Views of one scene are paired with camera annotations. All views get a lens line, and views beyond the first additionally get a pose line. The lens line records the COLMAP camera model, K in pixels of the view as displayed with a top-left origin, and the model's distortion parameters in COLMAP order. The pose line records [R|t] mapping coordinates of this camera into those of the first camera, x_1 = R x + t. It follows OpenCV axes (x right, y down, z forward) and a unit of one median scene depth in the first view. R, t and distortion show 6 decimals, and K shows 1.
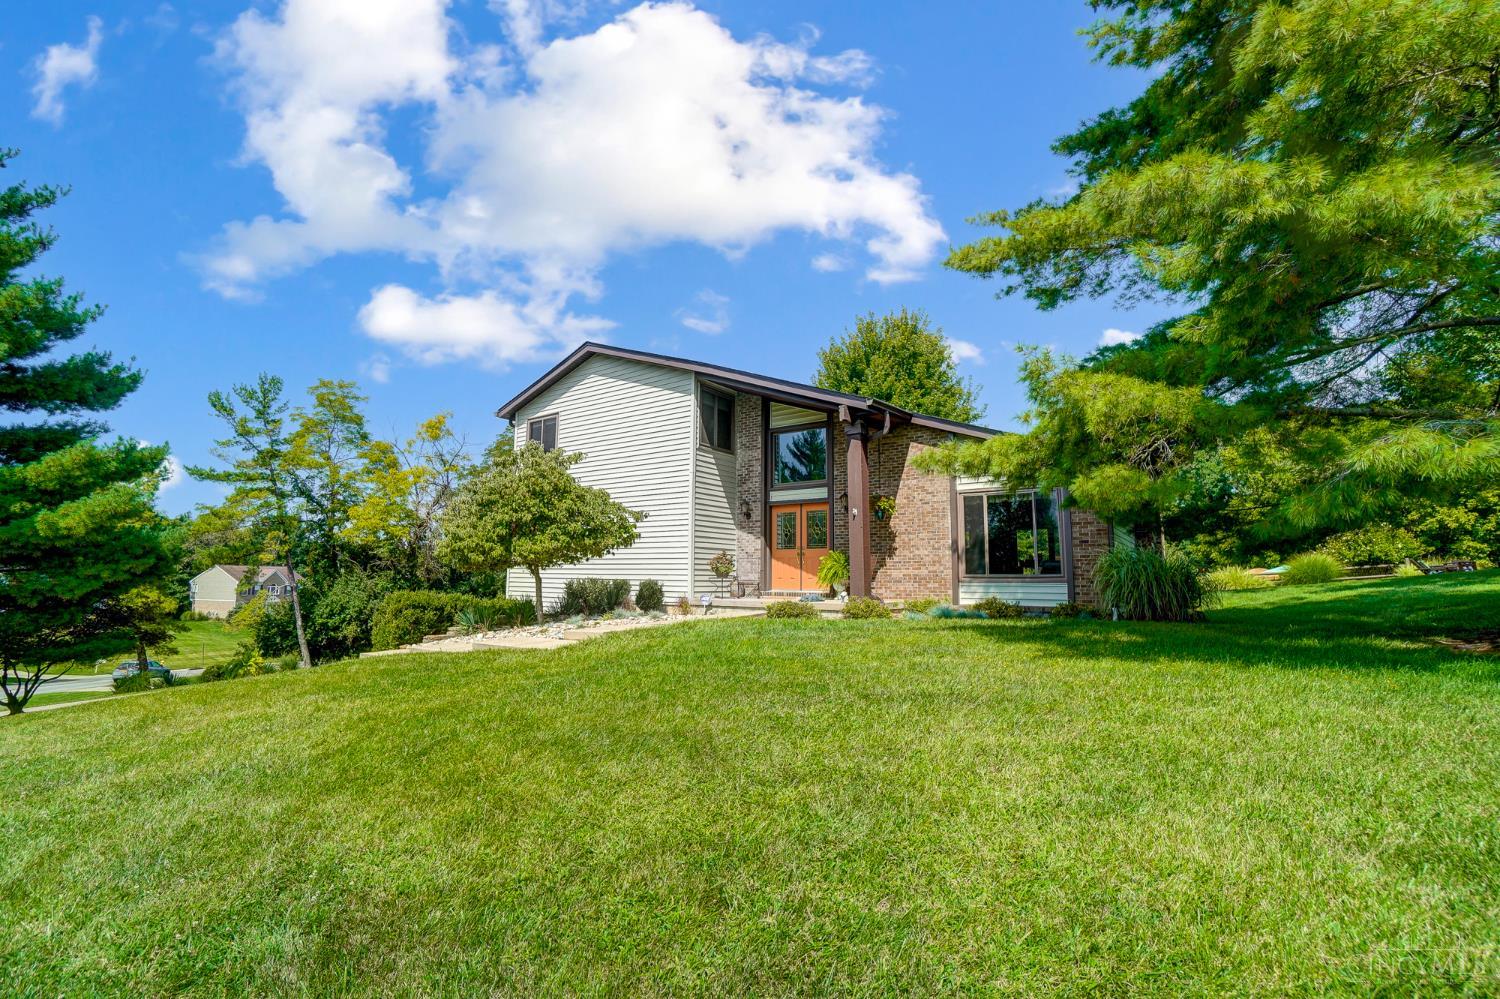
lens RADIAL K [[663.5, 0, 742.3], [0, 663.5, 499.9], [0, 0, 1]] dist [-0.061079, 0.022588]
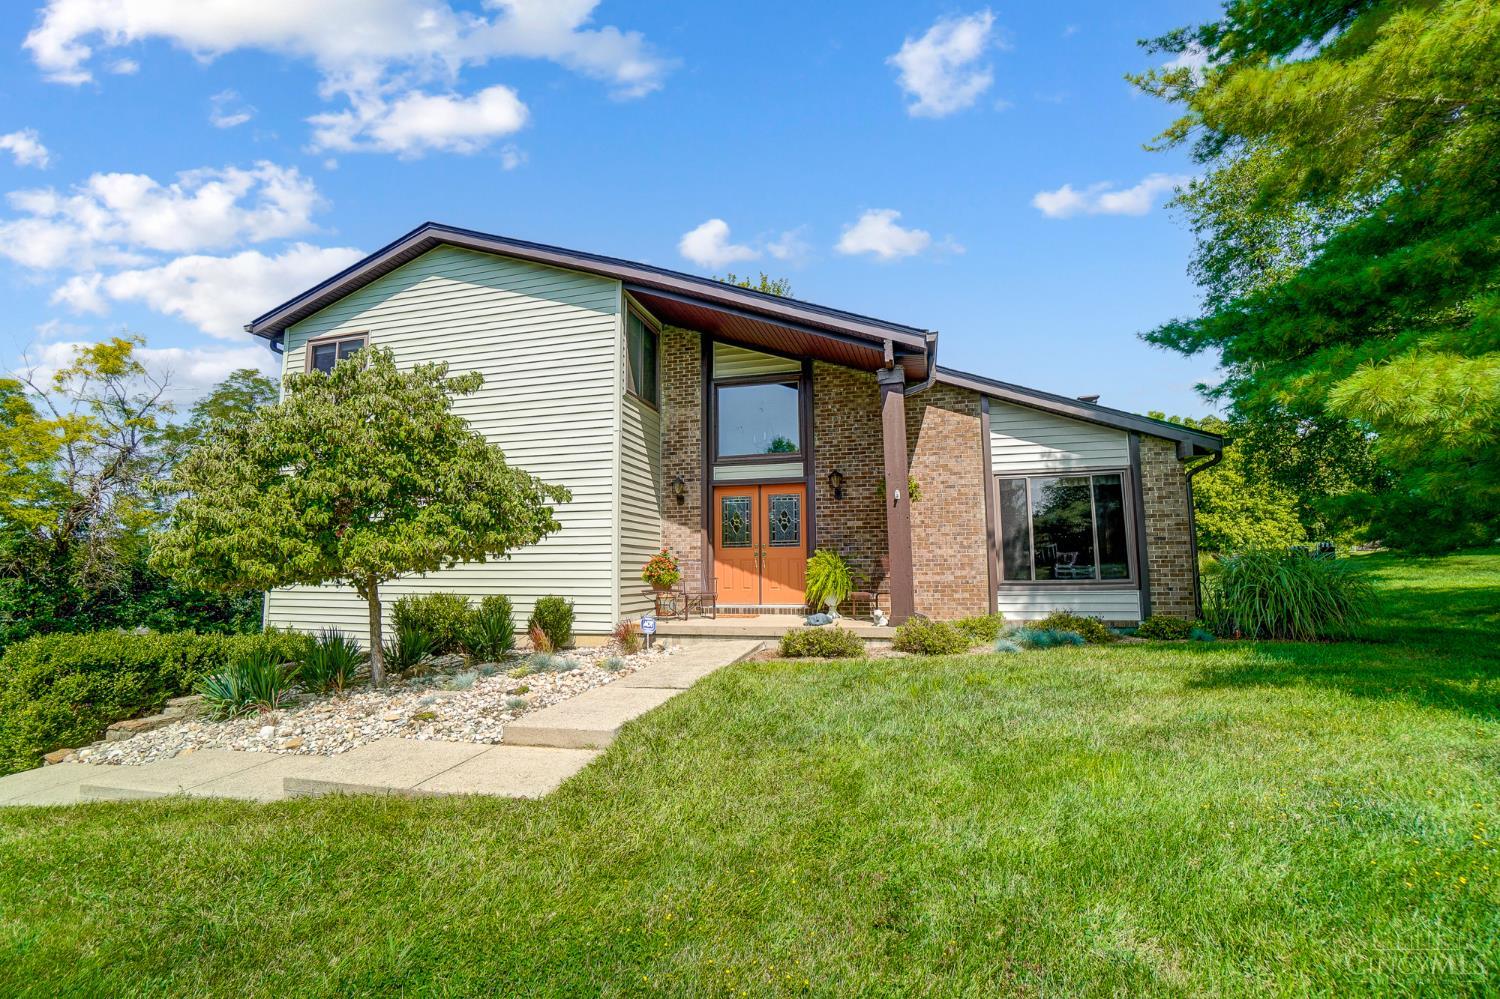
lens RADIAL K [[663.5, 0, 742.3], [0, 663.5, 499.9], [0, 0, 1]] dist [-0.061079, 0.022588]
pose [[0.935690, 0.022320, 0.352117, -0.191615], [-0.026228, 0.999636, 0.006331, 0.019539], [-0.351848, -0.015159, 0.935934, 0.343984]]
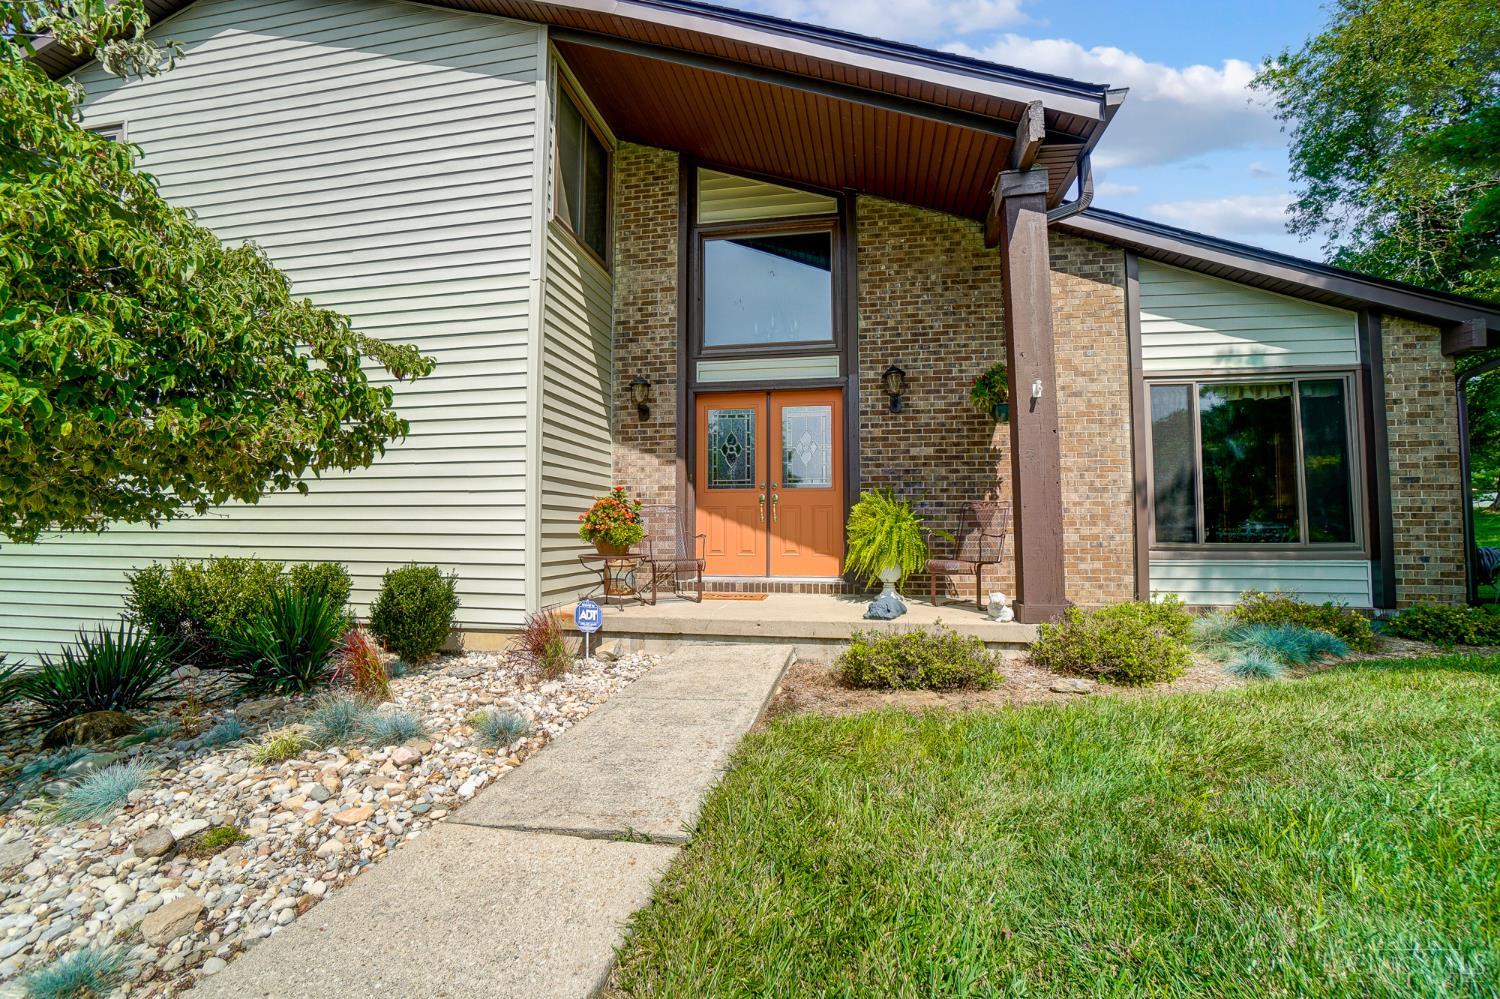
lens RADIAL K [[663.5, 0, 742.3], [0, 663.5, 499.9], [0, 0, 1]] dist [-0.061079, 0.022588]
pose [[0.909544, 0.011410, 0.415450, -0.125013], [-0.042189, 0.996994, 0.064982, 0.055016], [-0.413460, -0.076631, 0.907292, 0.606585]]
